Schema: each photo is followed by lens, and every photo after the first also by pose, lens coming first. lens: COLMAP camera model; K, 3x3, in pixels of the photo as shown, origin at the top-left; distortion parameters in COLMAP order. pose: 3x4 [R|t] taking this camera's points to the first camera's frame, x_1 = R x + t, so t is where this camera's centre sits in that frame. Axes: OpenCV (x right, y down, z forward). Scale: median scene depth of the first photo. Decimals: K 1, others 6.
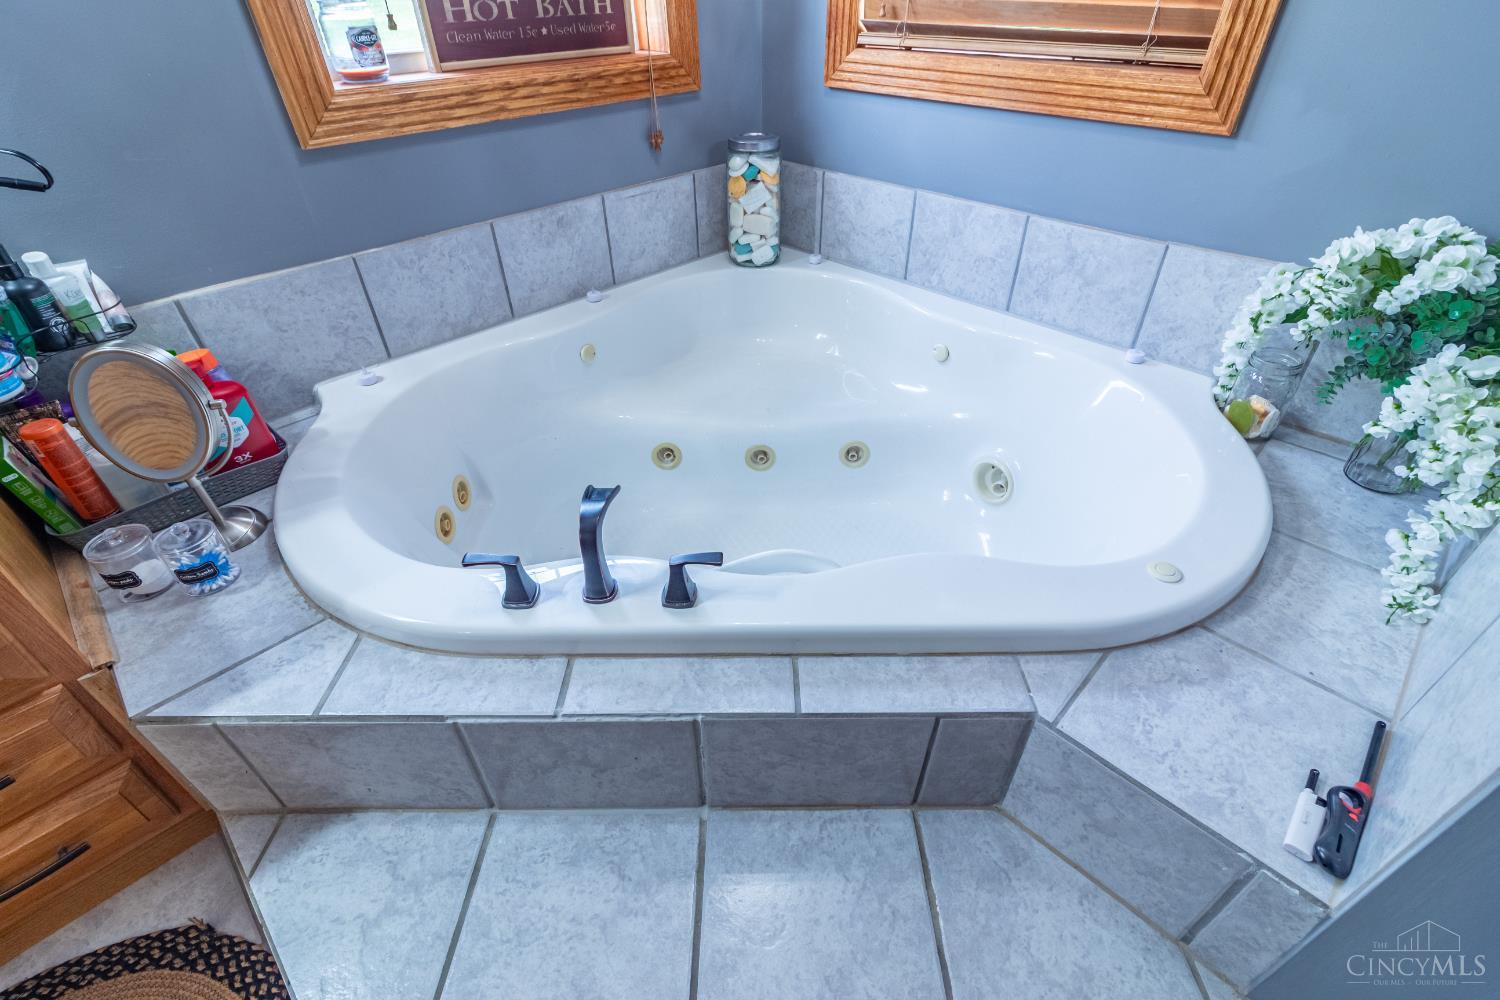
lens RADIAL K [[689.3, 0, 750.7], [0, 689.3, 494.3], [0, 0, 1]] dist [0.002961, 0.000792]
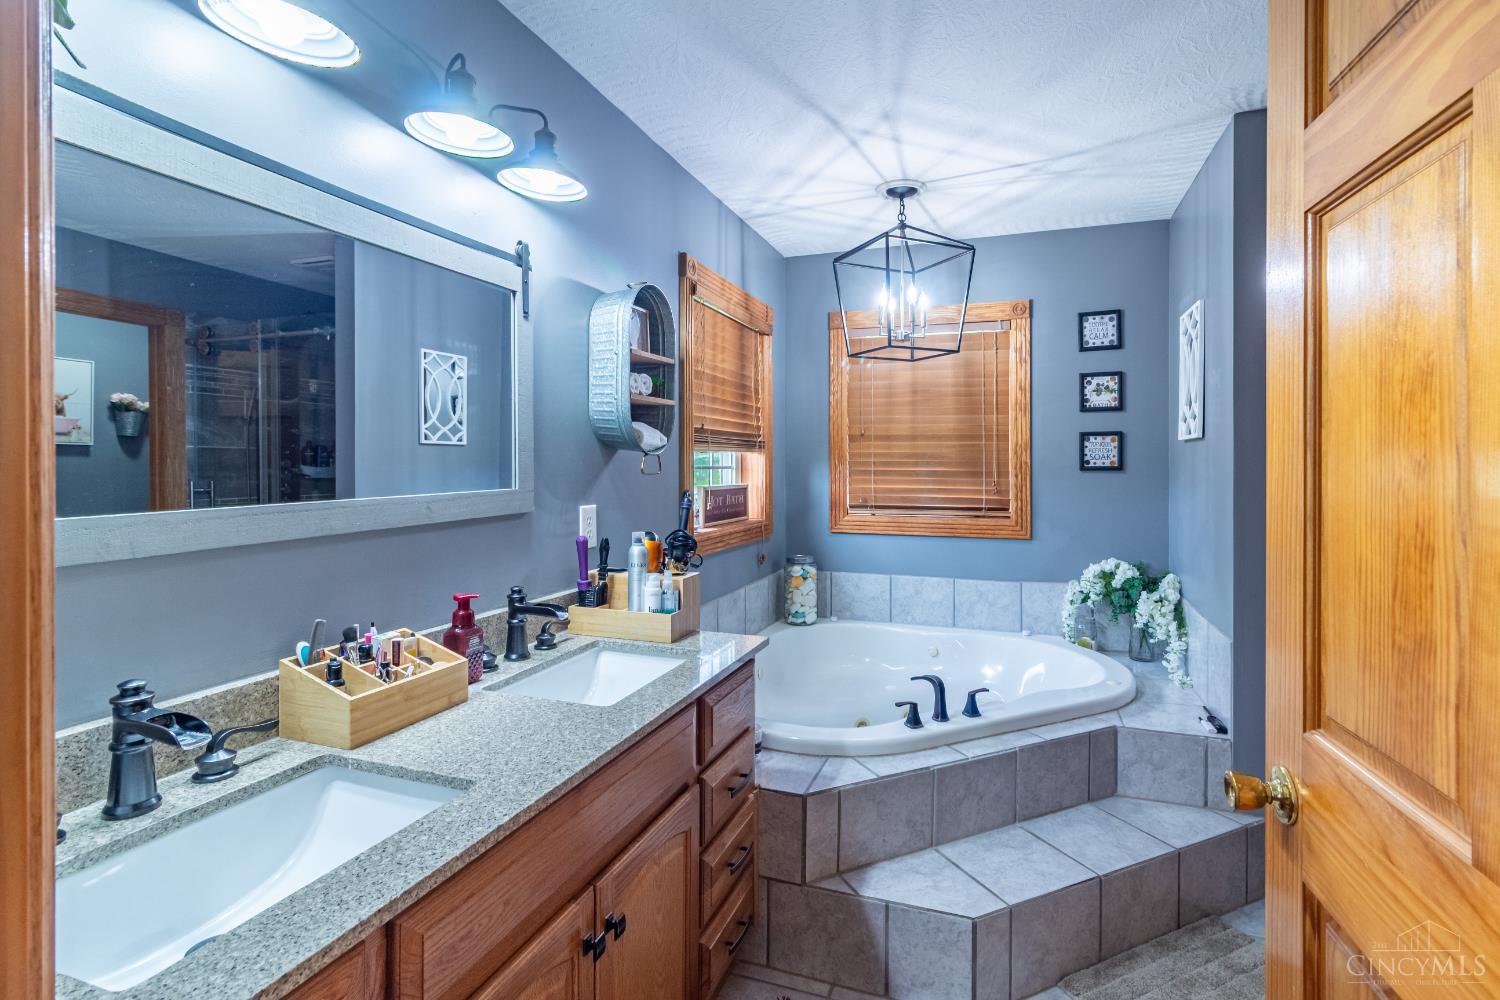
lens RADIAL K [[689.3, 0, 784.6], [0, 689.3, 468.2], [0, 0, 1]] dist [0.002961, 0.000792]
pose [[0.901191, 0.011036, 0.433282, -1.067047], [0.256580, 0.792103, -0.553841, 0.392629], [-0.349316, 0.610288, 0.711004, -0.569599]]
